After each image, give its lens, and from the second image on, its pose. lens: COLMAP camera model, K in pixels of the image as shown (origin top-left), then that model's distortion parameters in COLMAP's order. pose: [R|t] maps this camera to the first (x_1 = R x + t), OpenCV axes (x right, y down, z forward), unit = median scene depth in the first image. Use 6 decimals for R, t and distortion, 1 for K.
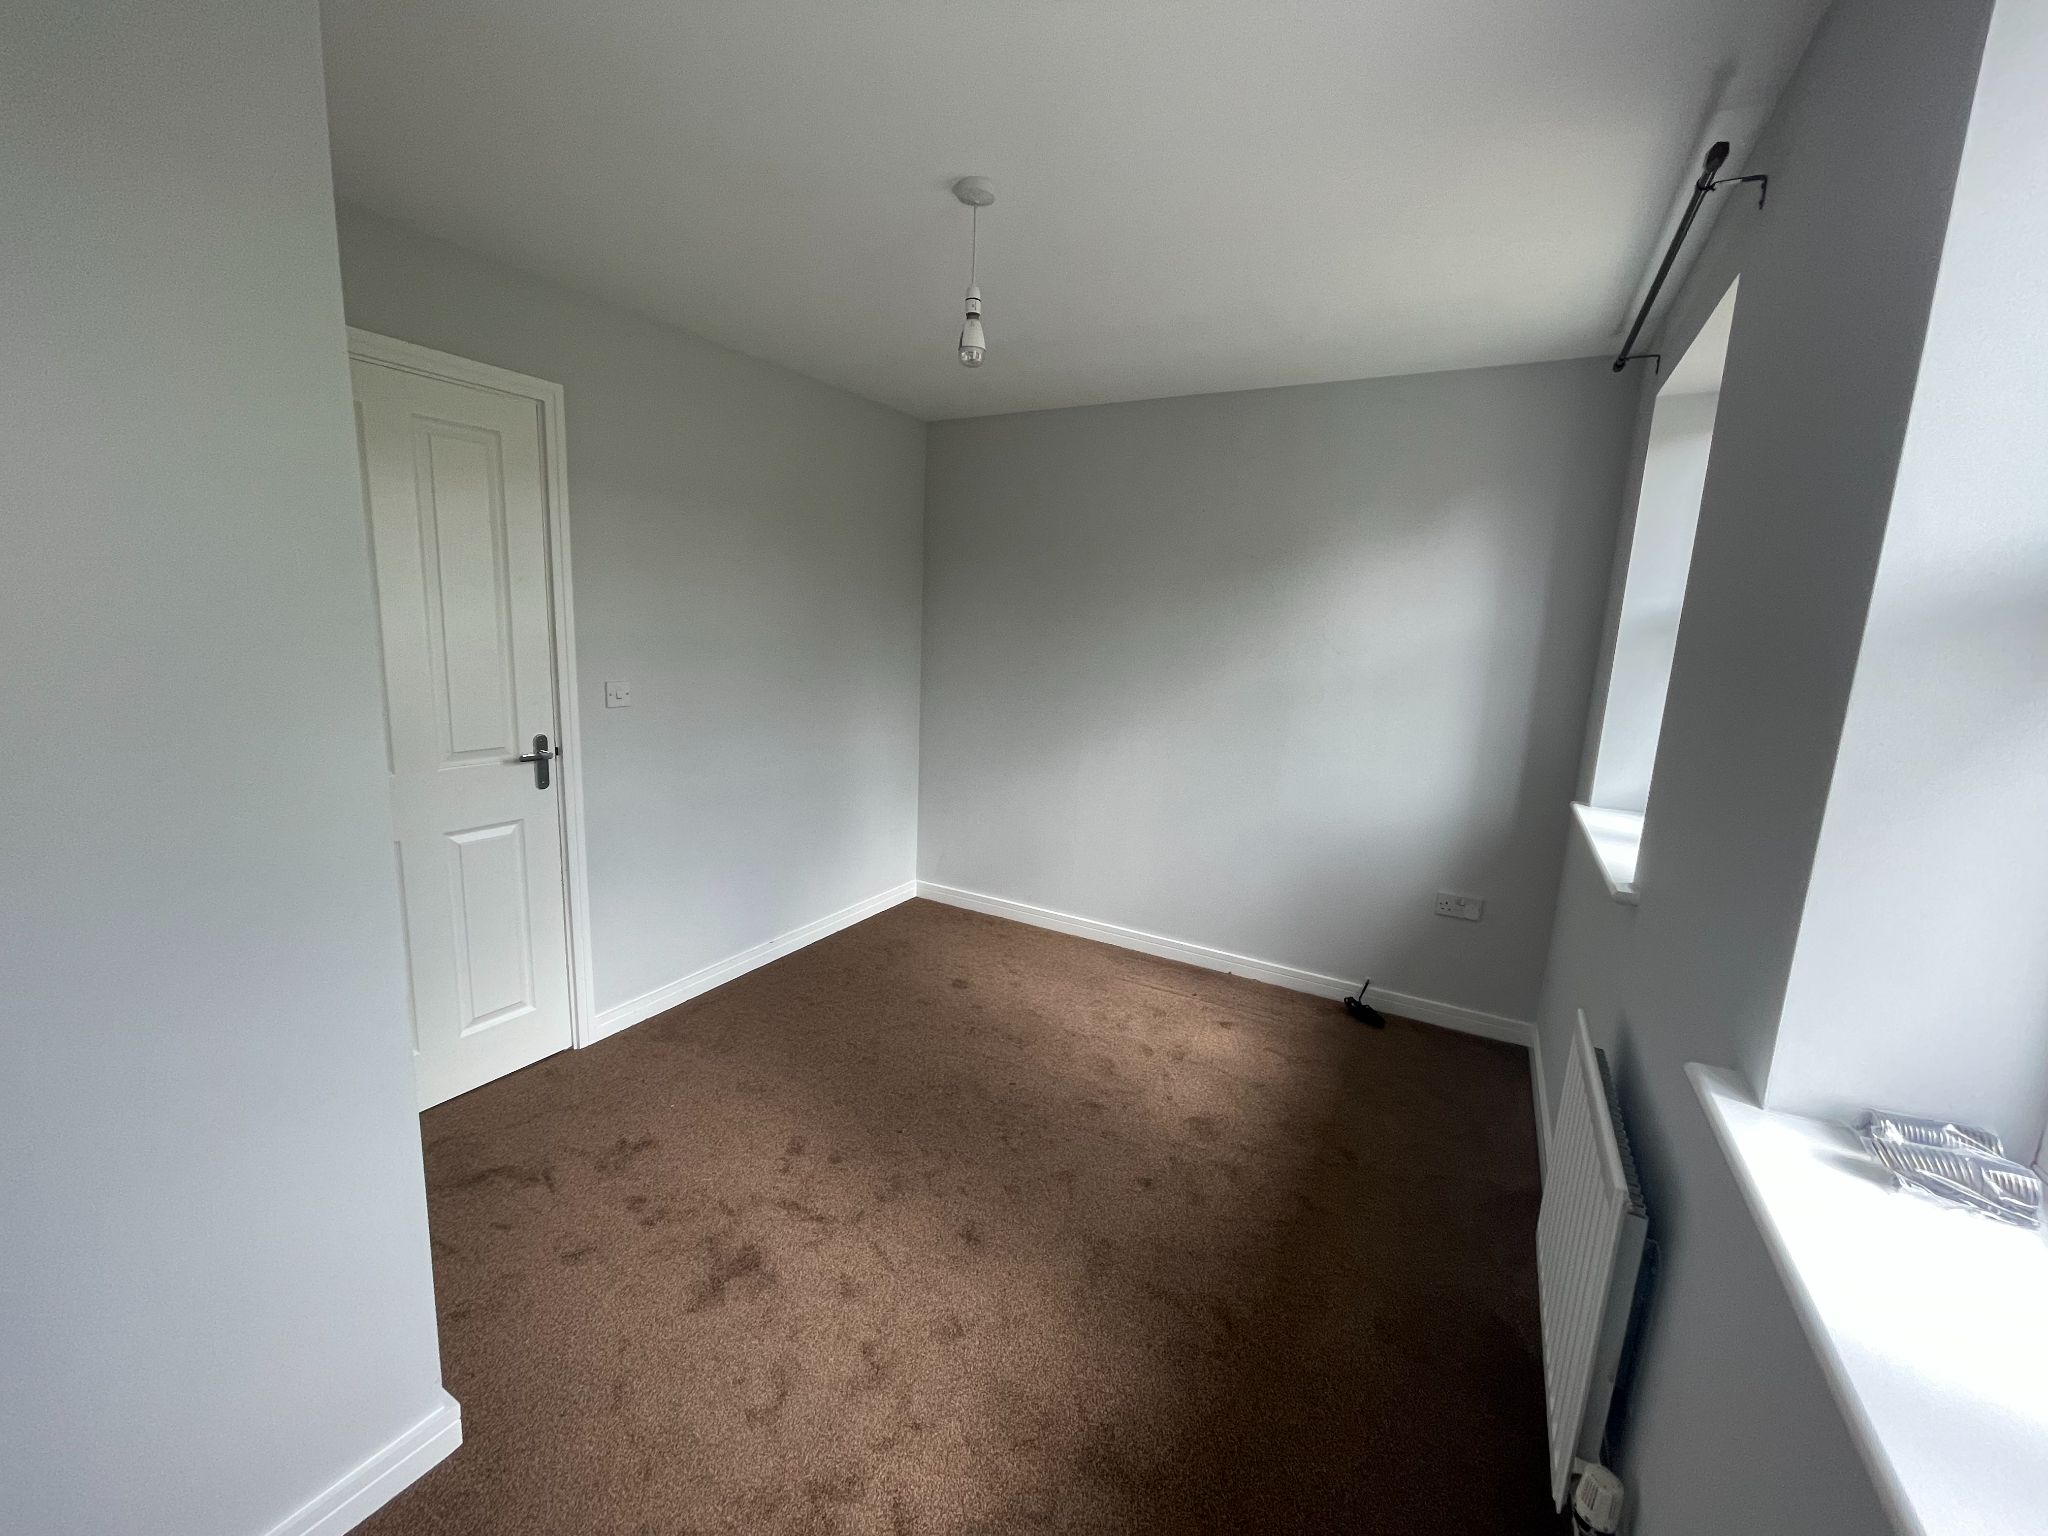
lens RADIAL K [[826.1, 0, 1017.7], [0, 826.1, 765.4], [0, 0, 1]] dist [-0.009315, 0.004614]
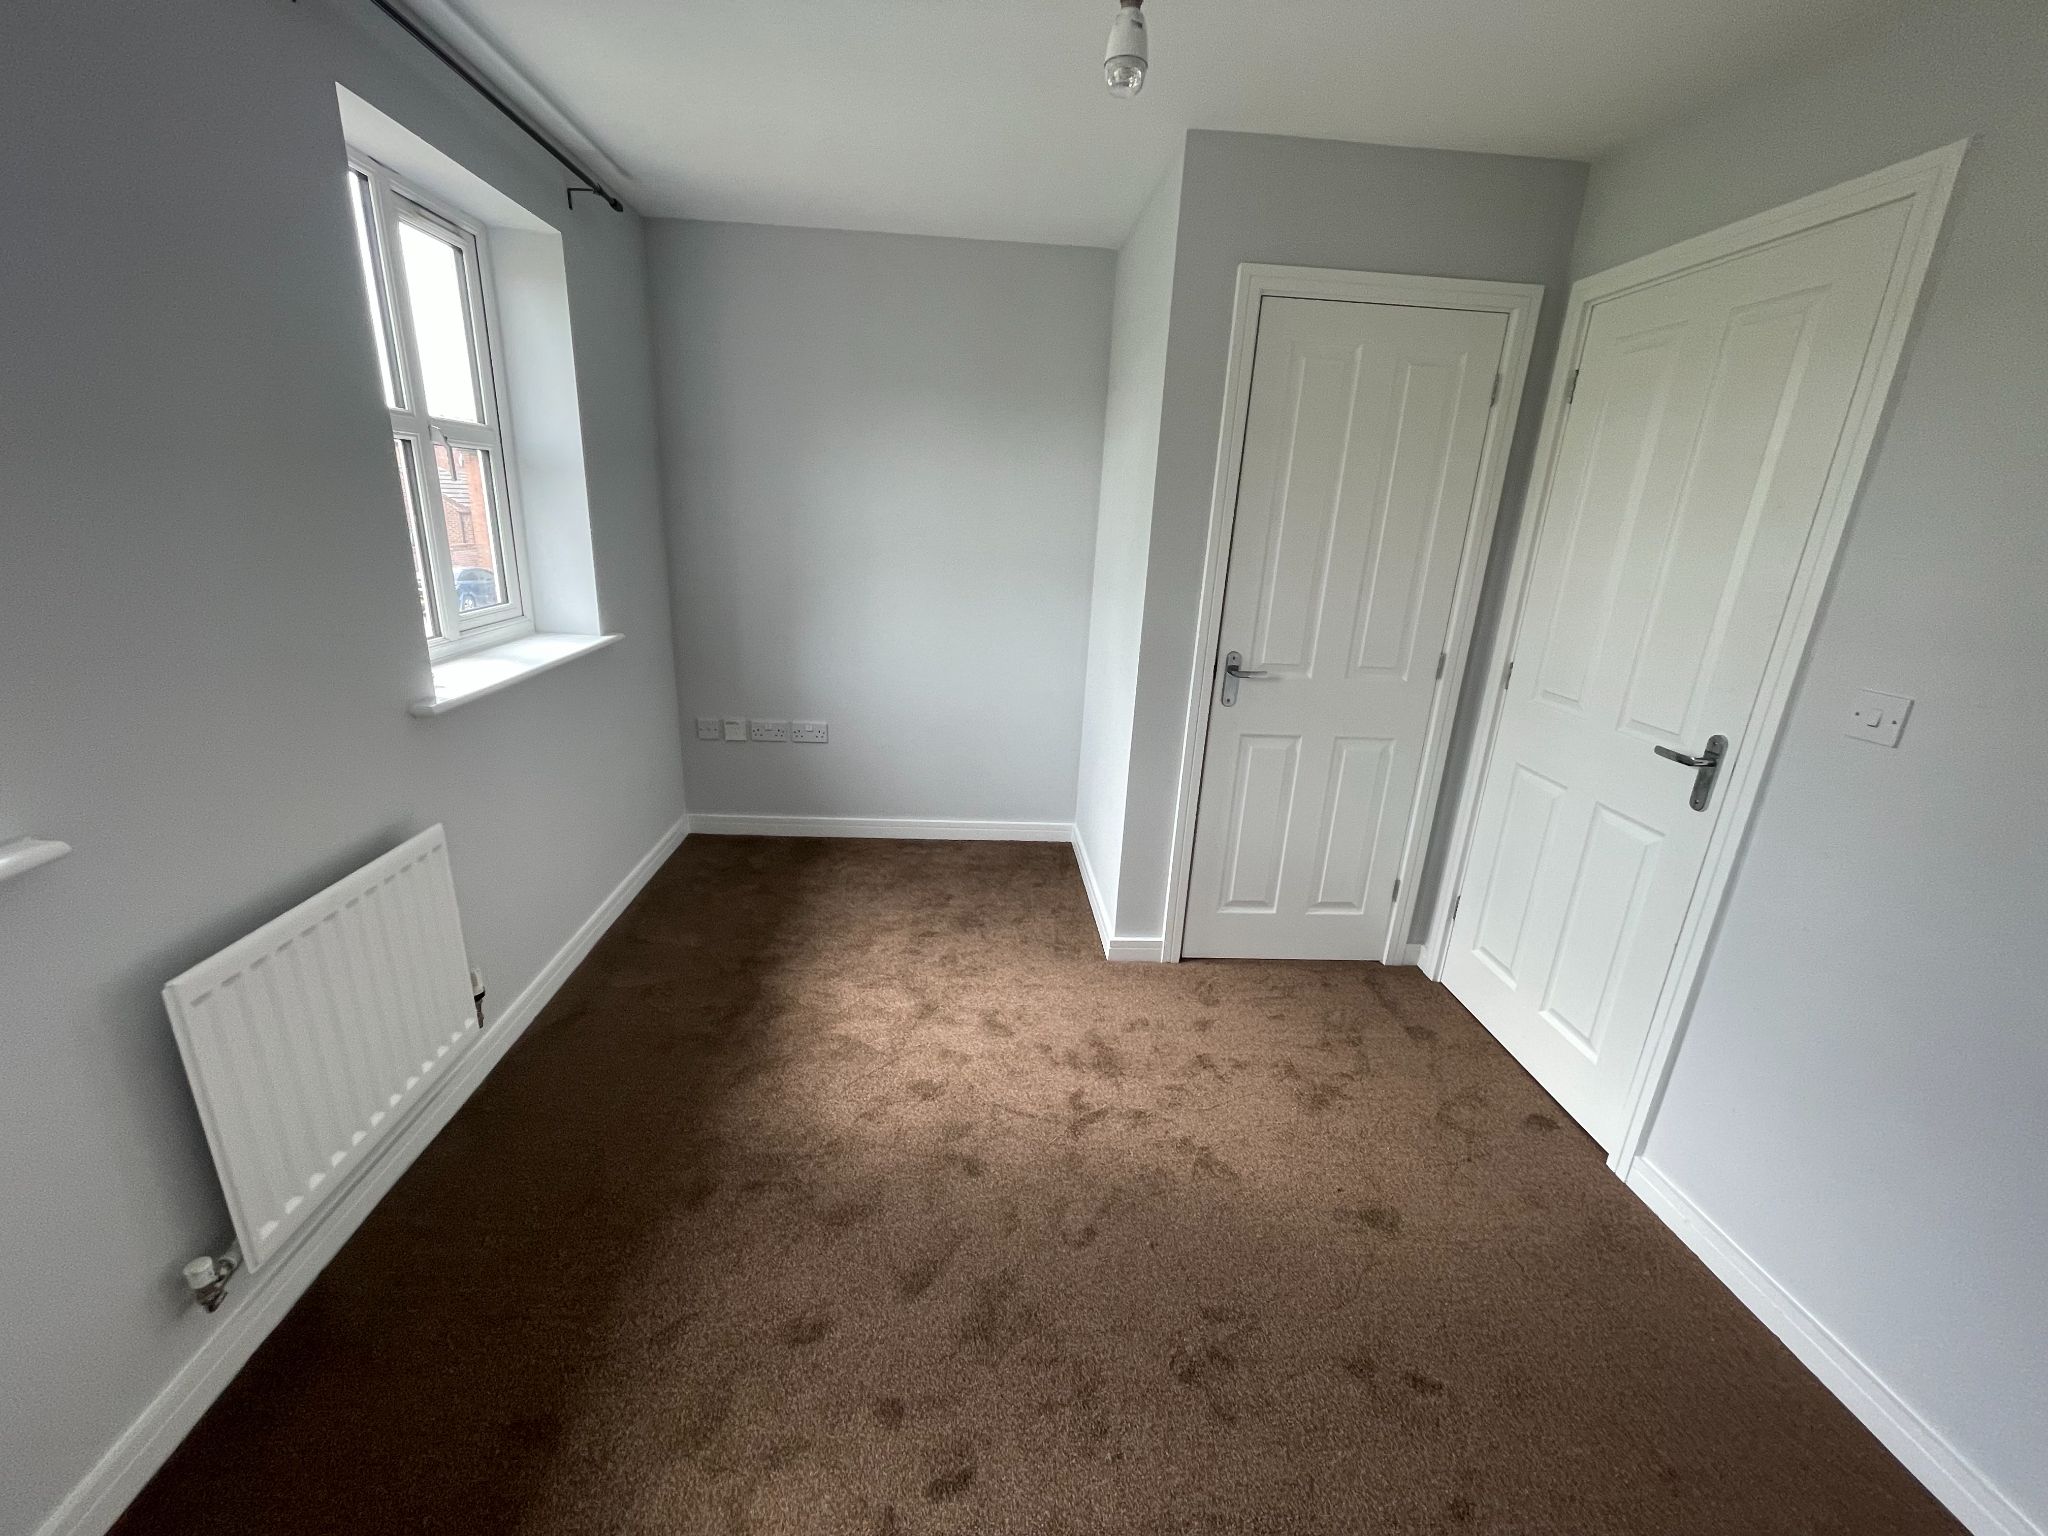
lens RADIAL K [[826.1, 0, 1017.7], [0, 826.1, 765.4], [0, 0, 1]] dist [-0.009315, 0.004614]
pose [[-0.838184, 0.056332, -0.542471, 0.348949], [-0.184741, 0.906524, 0.379584, -0.195478], [0.513146, 0.418378, -0.749427, 1.421776]]
